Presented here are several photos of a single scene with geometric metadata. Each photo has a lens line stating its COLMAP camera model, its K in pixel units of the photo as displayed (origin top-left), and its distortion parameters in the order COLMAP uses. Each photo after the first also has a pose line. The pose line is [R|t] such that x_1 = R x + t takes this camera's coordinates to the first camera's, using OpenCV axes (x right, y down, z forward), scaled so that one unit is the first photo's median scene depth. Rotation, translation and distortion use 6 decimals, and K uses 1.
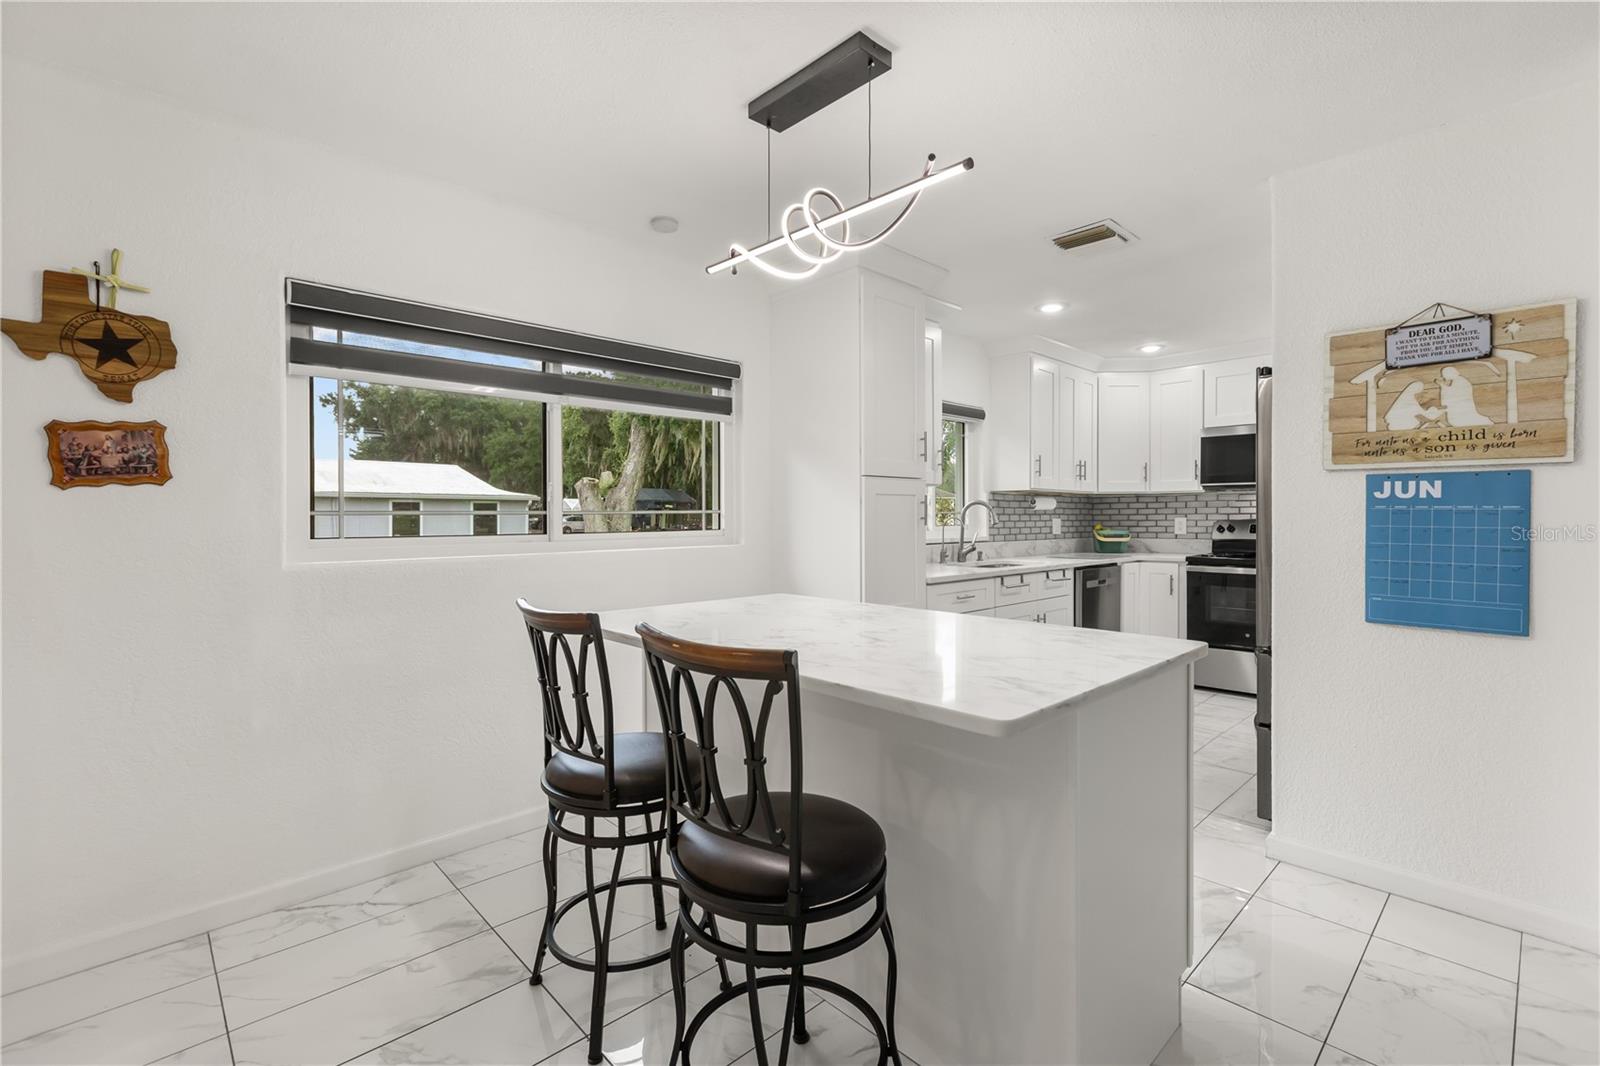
lens RADIAL K [[722.3, 0, 830.8], [0, 722.3, 511.1], [0, 0, 1]] dist [0.003497, -0.000750]
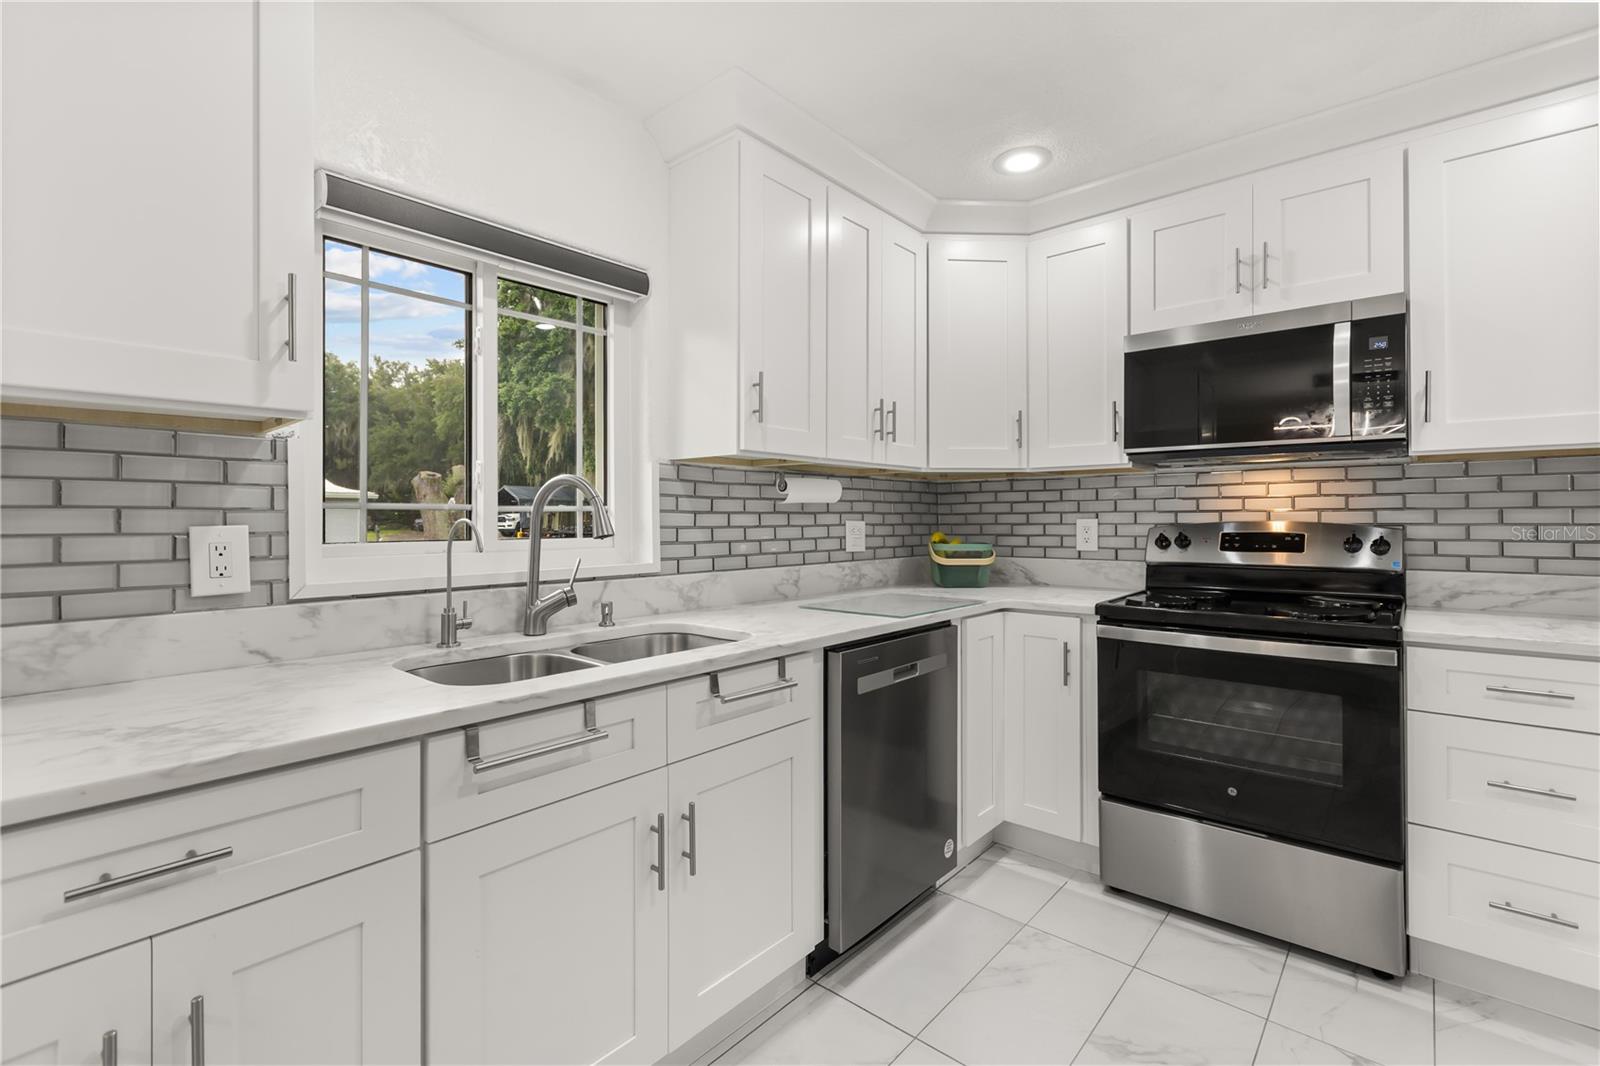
lens RADIAL K [[722.3, 0, 834.2], [0, 722.3, 498.1], [0, 0, 1]] dist [0.003497, -0.000750]
pose [[0.995148, 0.002365, 0.098366, 0.263845], [-0.000408, 0.999802, -0.019905, 0.004510], [-0.098393, 0.019768, 0.994951, 0.524216]]
